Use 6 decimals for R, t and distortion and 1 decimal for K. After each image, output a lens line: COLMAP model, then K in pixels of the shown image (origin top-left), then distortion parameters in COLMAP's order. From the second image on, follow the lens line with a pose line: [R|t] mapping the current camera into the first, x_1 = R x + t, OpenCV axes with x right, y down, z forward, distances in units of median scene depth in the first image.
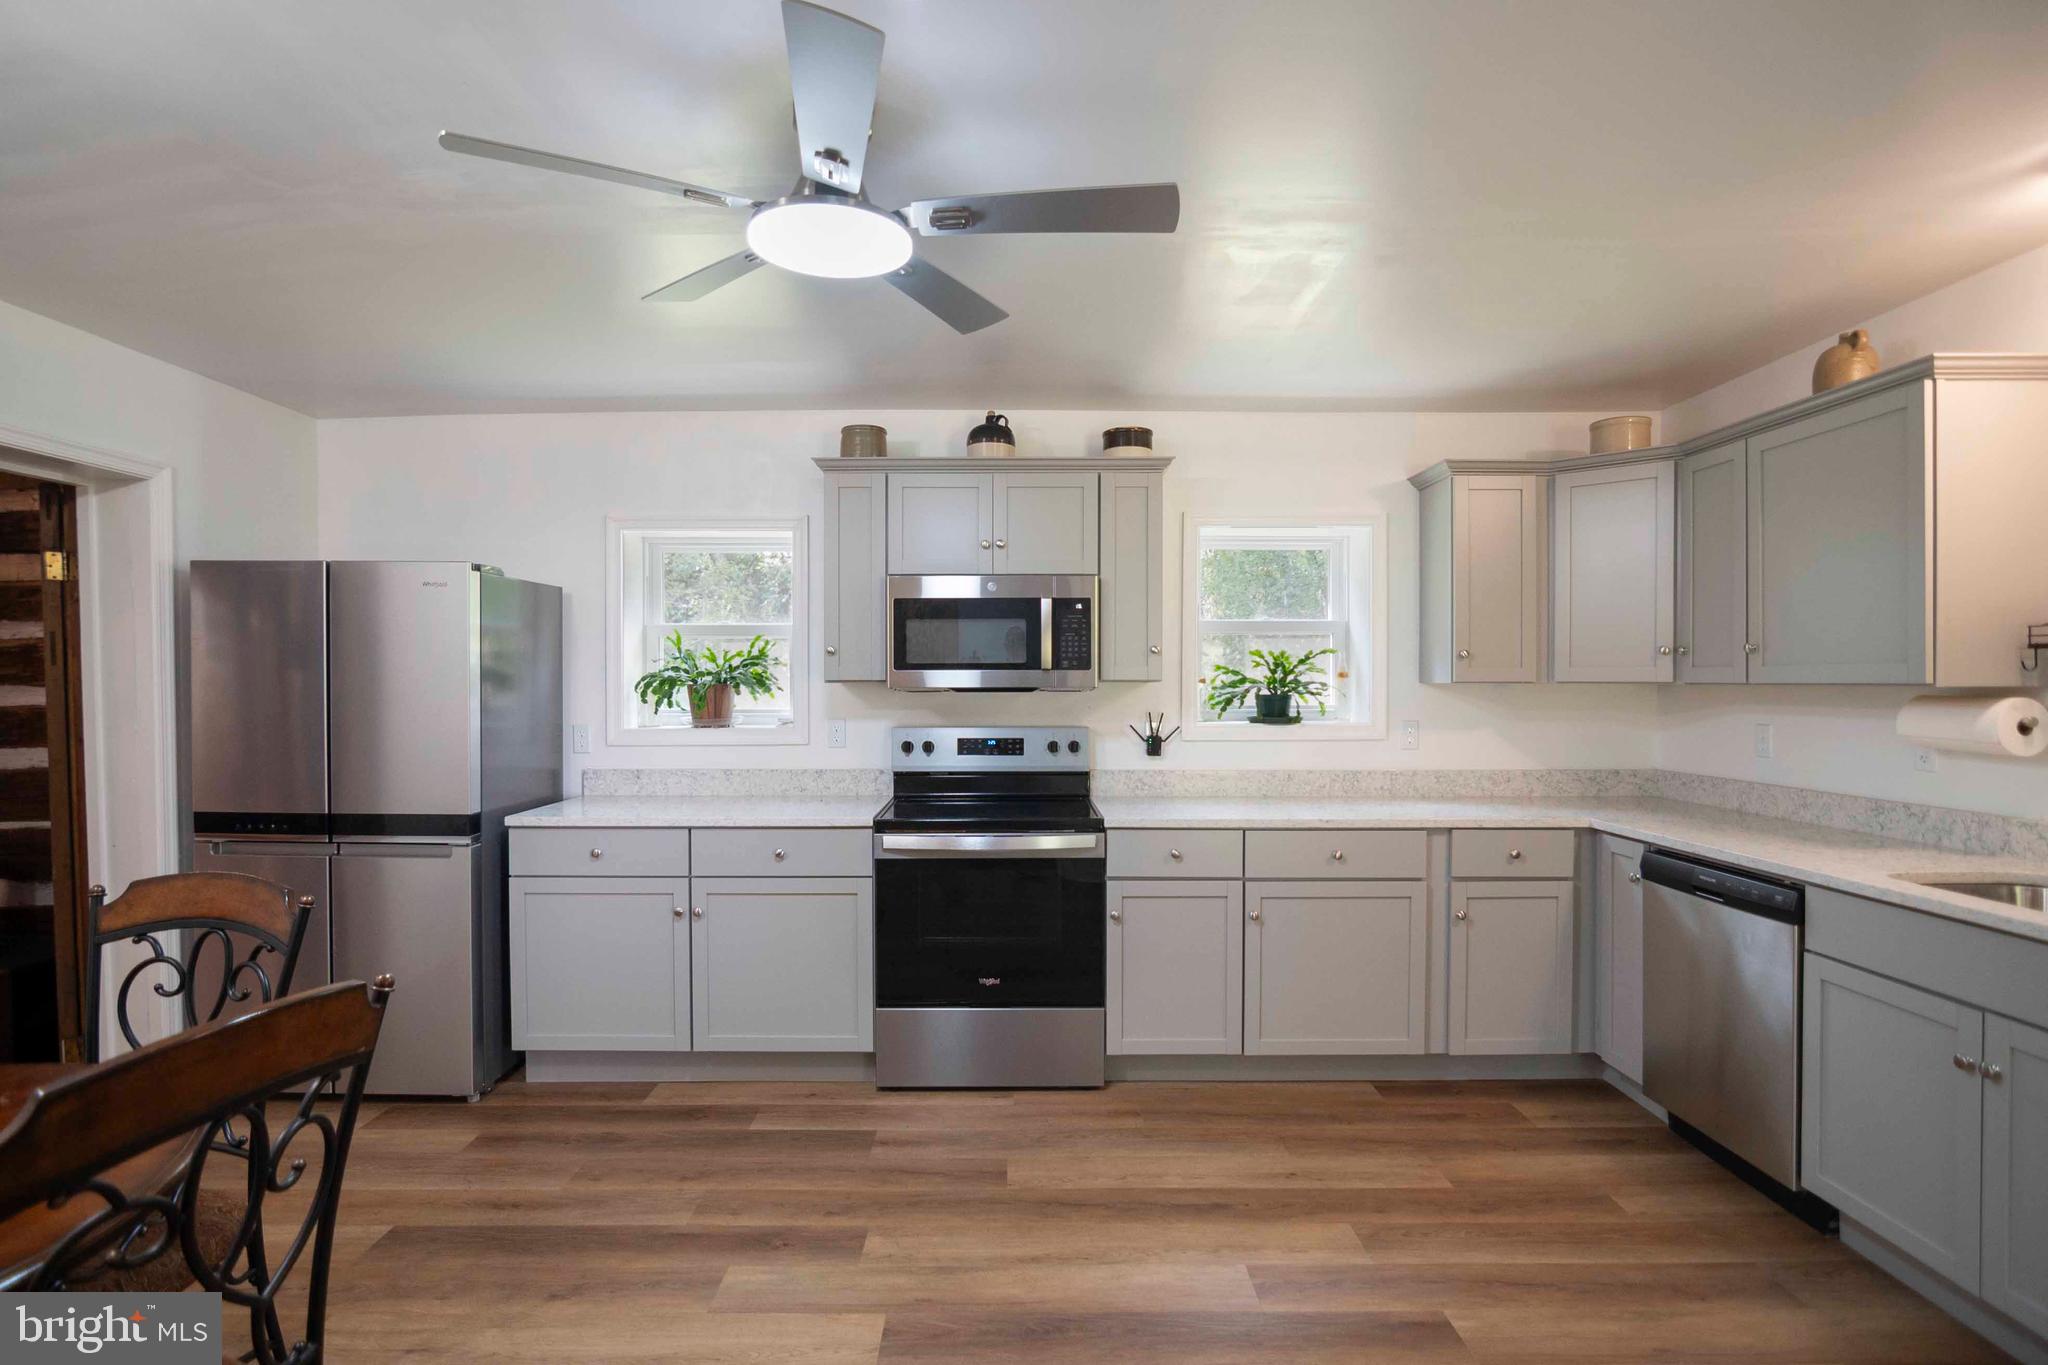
lens RADIAL K [[1013.9, 0, 1011.7], [0, 1013.9, 690.8], [0, 0, 1]] dist [-0.031780, 0.009428]
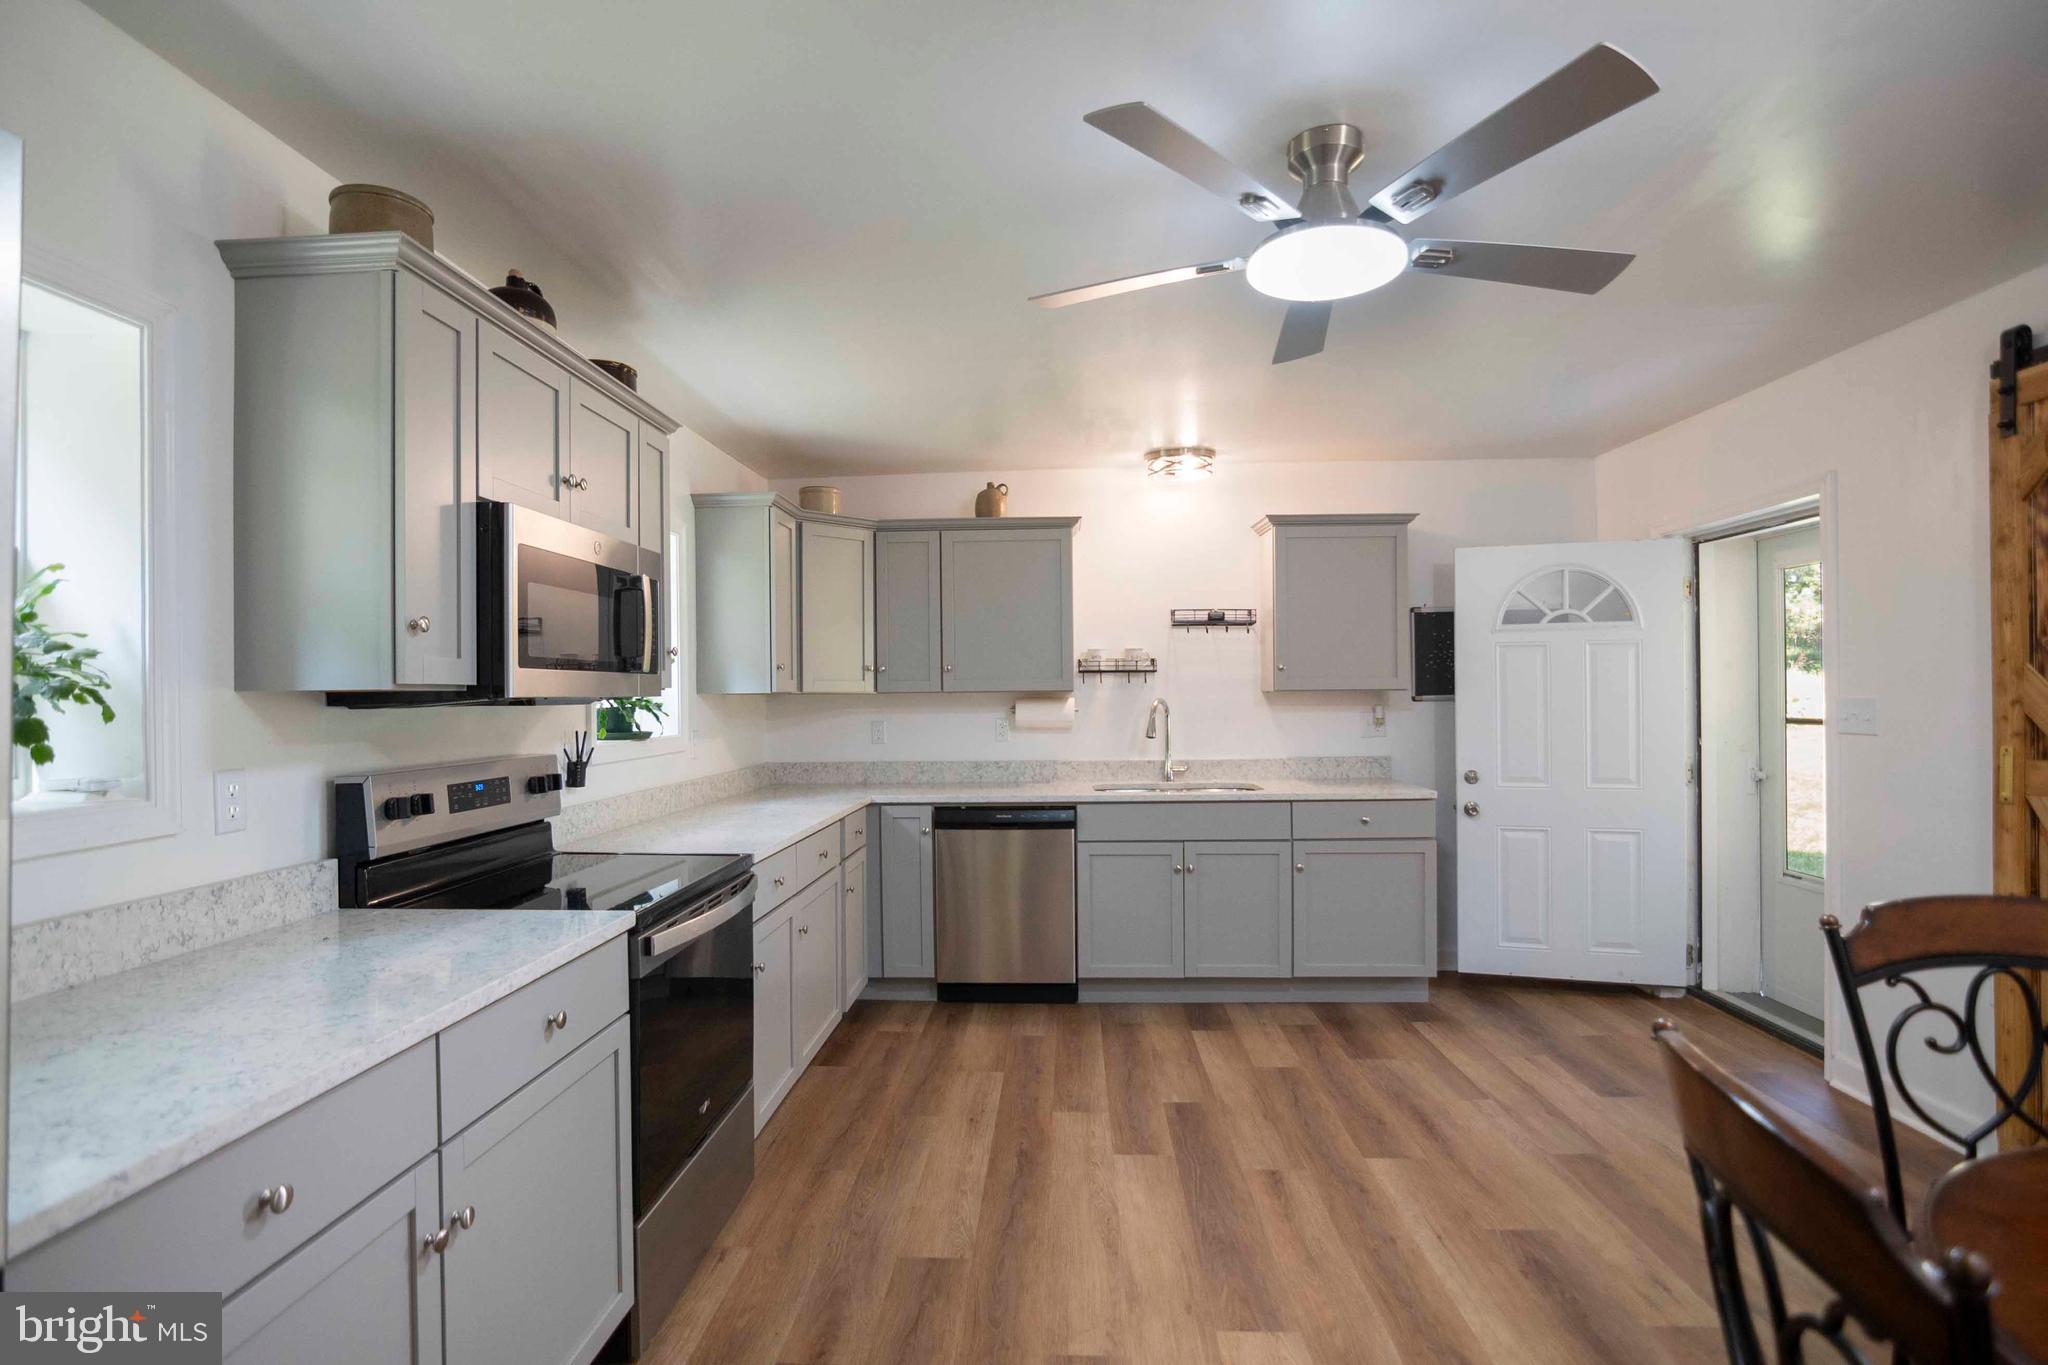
lens RADIAL K [[1013.9, 0, 1011.7], [0, 1013.9, 690.8], [0, 0, 1]] dist [-0.031780, 0.009428]
pose [[0.056100, 0.004823, 0.998413, -0.723708], [0.020012, 0.999782, -0.005954, 0.001798], [-0.998225, 0.020315, 0.055992, 0.738184]]
